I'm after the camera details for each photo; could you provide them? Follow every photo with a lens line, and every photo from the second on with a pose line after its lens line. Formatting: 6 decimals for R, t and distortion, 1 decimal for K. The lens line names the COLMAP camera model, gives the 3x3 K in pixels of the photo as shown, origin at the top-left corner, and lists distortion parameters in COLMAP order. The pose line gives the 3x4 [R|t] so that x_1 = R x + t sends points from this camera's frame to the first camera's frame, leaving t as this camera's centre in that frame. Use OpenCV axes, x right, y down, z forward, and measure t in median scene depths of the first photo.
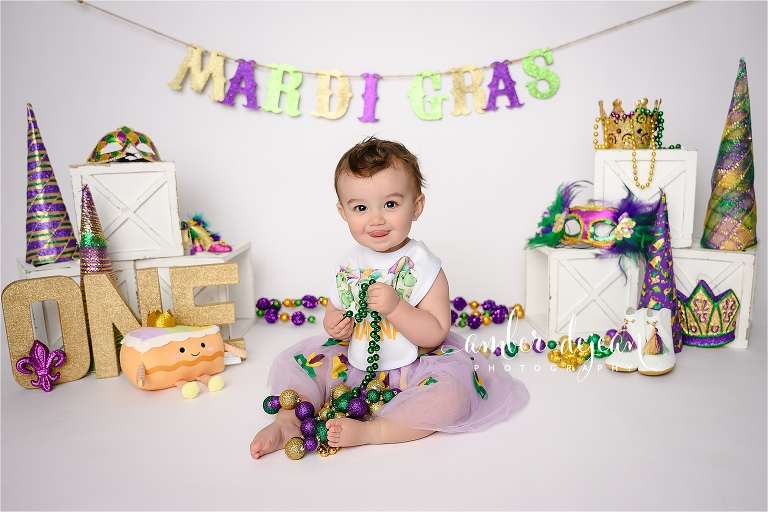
lens RADIAL K [[655.6, 0, 419.2], [0, 655.6, 278.9], [0, 0, 1]] dist [-0.006297, -0.000189]
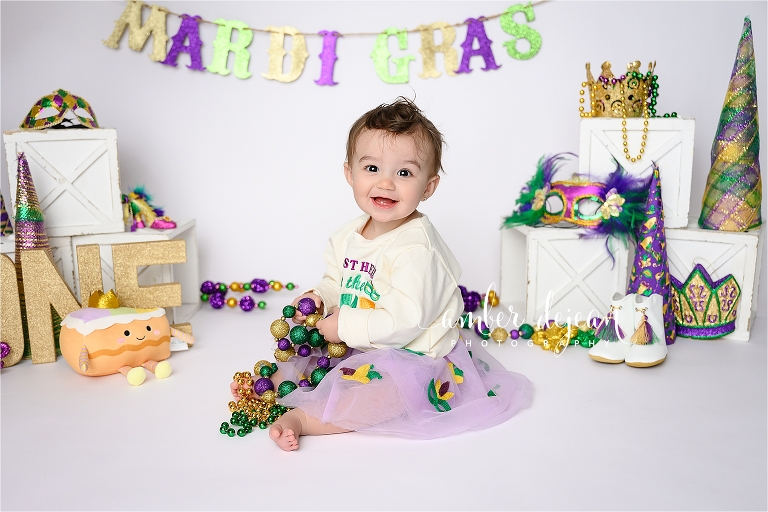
lens RADIAL K [[777.4, 0, 354.3], [0, 777.4, 274.6], [0, 0, 1]] dist [0.002028, -0.003187]
pose [[0.999685, 0.010184, -0.022951, -0.015074], [-0.010031, 0.999927, 0.006754, 0.013247], [0.023018, -0.006522, 0.999714, -0.073896]]
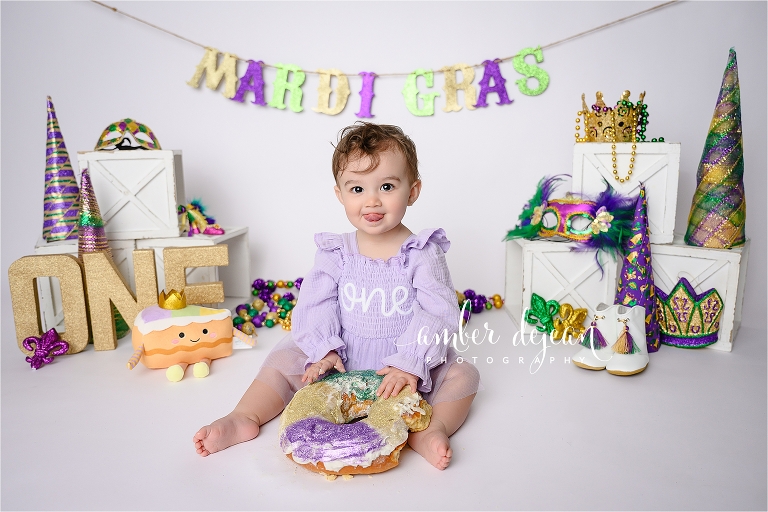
lens RADIAL K [[568.5, 0, 384.0], [0, 568.5, 256.0], [0, 0, 1]] dist [-0.006135, -0.001492]
pose [[0.991824, 0.033782, -0.123064, 0.093364], [-0.035947, 0.999235, -0.015412, -0.001605], [0.122450, 0.019710, 0.992279, 0.112373]]
